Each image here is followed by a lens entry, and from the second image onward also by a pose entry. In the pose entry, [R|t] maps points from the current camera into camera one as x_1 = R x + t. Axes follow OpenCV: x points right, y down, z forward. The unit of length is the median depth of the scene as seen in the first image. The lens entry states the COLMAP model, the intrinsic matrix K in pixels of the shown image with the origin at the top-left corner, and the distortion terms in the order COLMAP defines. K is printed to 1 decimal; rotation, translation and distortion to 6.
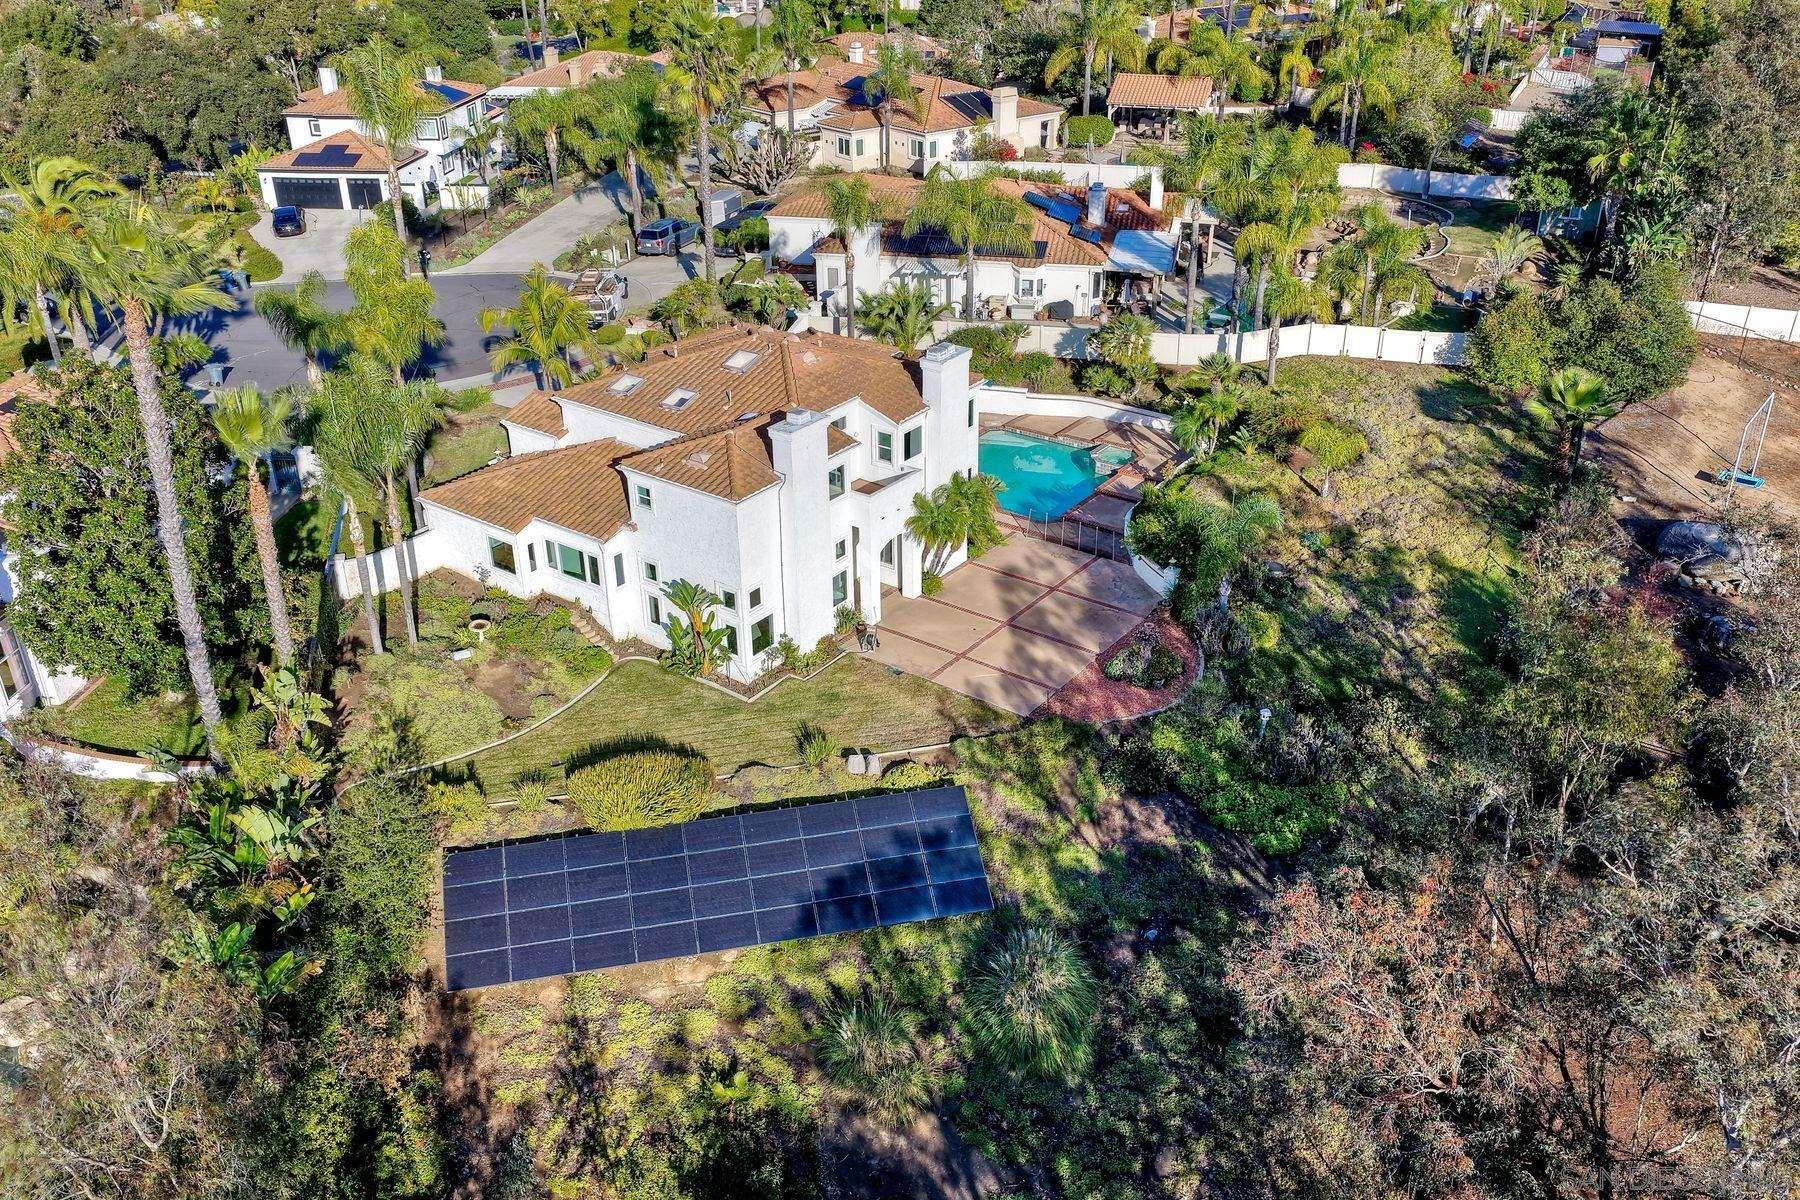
lens RADIAL K [[1514.7, 0, 900.0], [0, 1514.7, 600.0], [0, 0, 1]] dist [-0.006068, 0.015859]
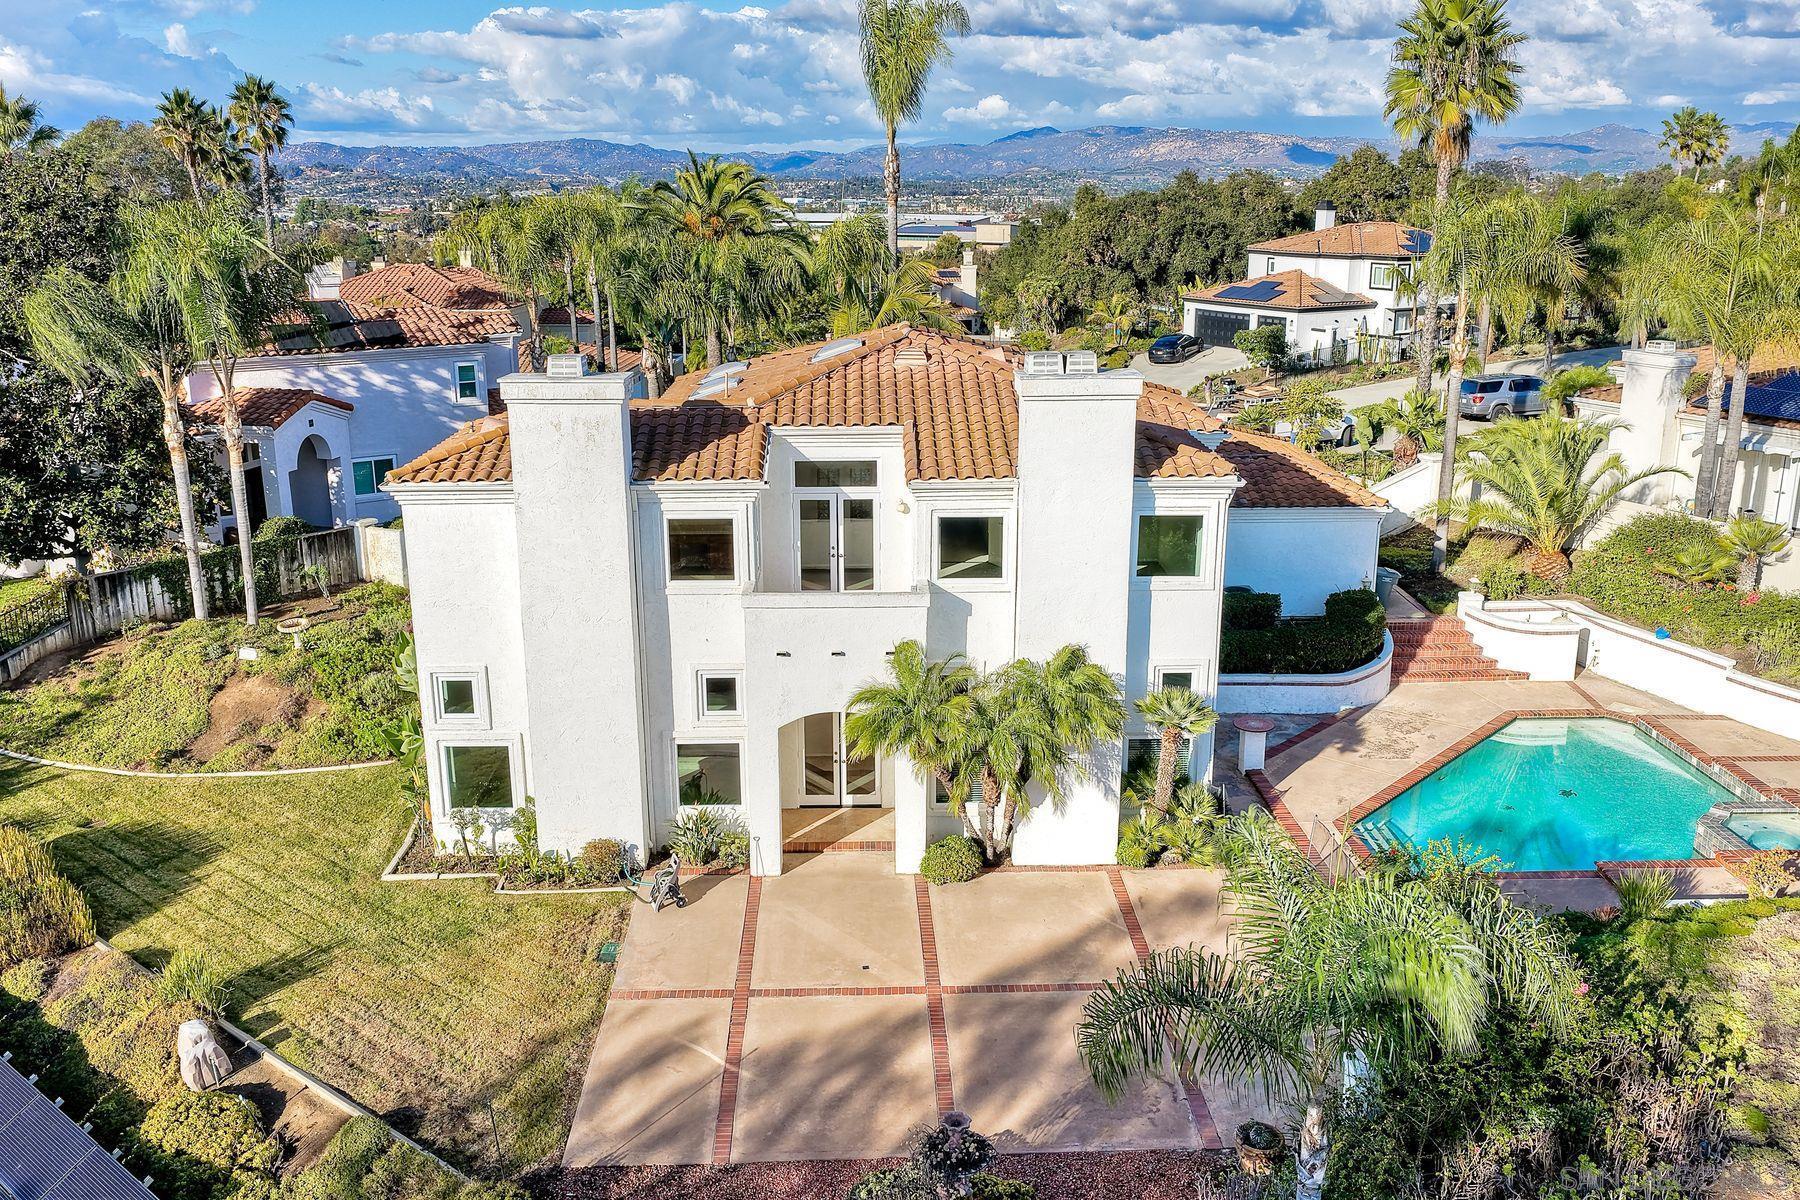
lens RADIAL K [[1498.2, 0, 901.2], [0, 1498.2, 591.0], [0, 0, 1]] dist [-0.019949, 0.049731]
pose [[0.615581, 0.221649, -0.756262, 0.359412], [-0.369894, 0.928624, -0.028920, -0.072687], [0.695873, 0.297539, 0.653629, 0.714857]]
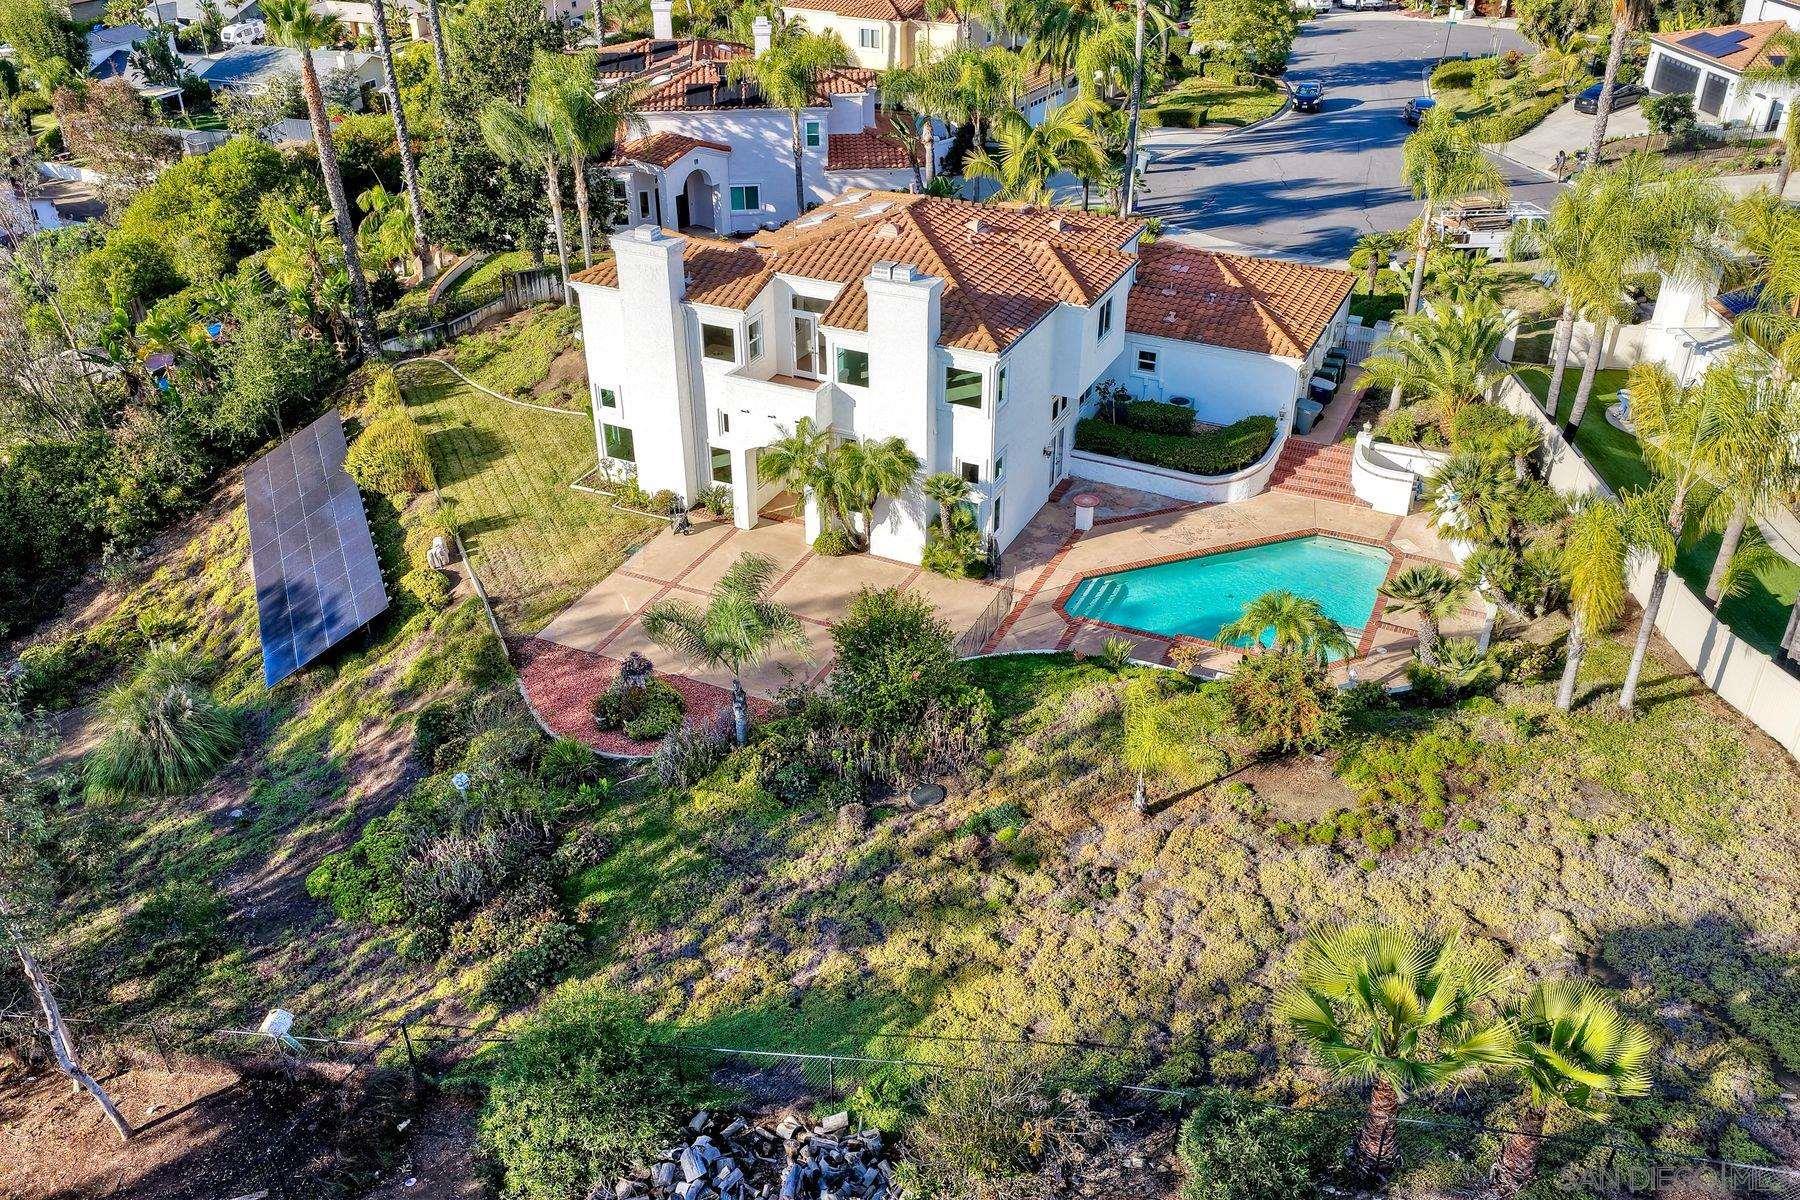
lens RADIAL K [[1498.2, 0, 901.2], [0, 1498.2, 591.0], [0, 0, 1]] dist [-0.019949, 0.049731]
pose [[0.189243, 0.511429, -0.838229, 0.750959], [-0.454616, 0.802285, 0.386862, -0.334540], [0.870351, 0.307862, 0.384330, 0.787431]]
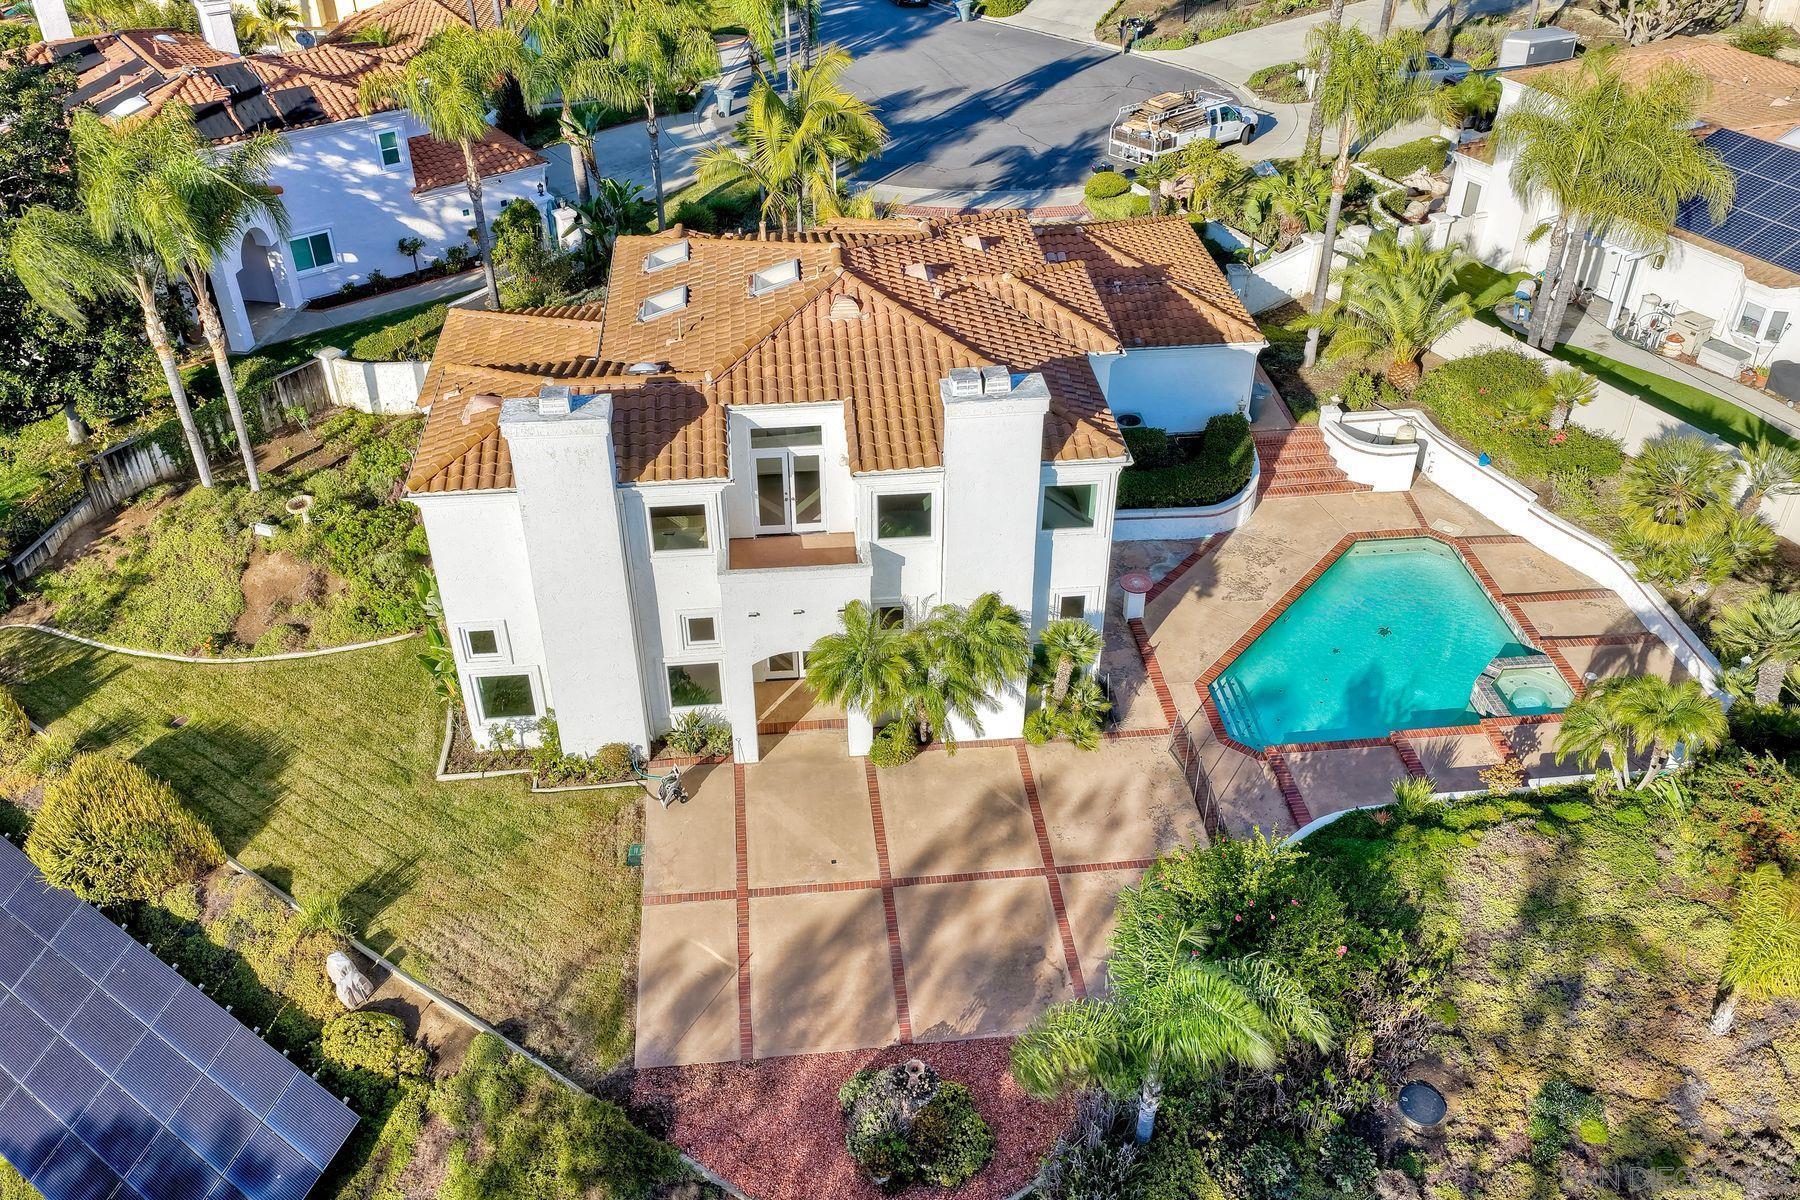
lens RADIAL K [[1498.2, 0, 901.2], [0, 1498.2, 591.0], [0, 0, 1]] dist [-0.019949, 0.049731]
pose [[0.669073, 0.441801, -0.597623, 0.362850], [-0.350087, 0.896678, 0.270939, -0.236547], [0.655576, 0.027942, 0.754612, 0.606165]]
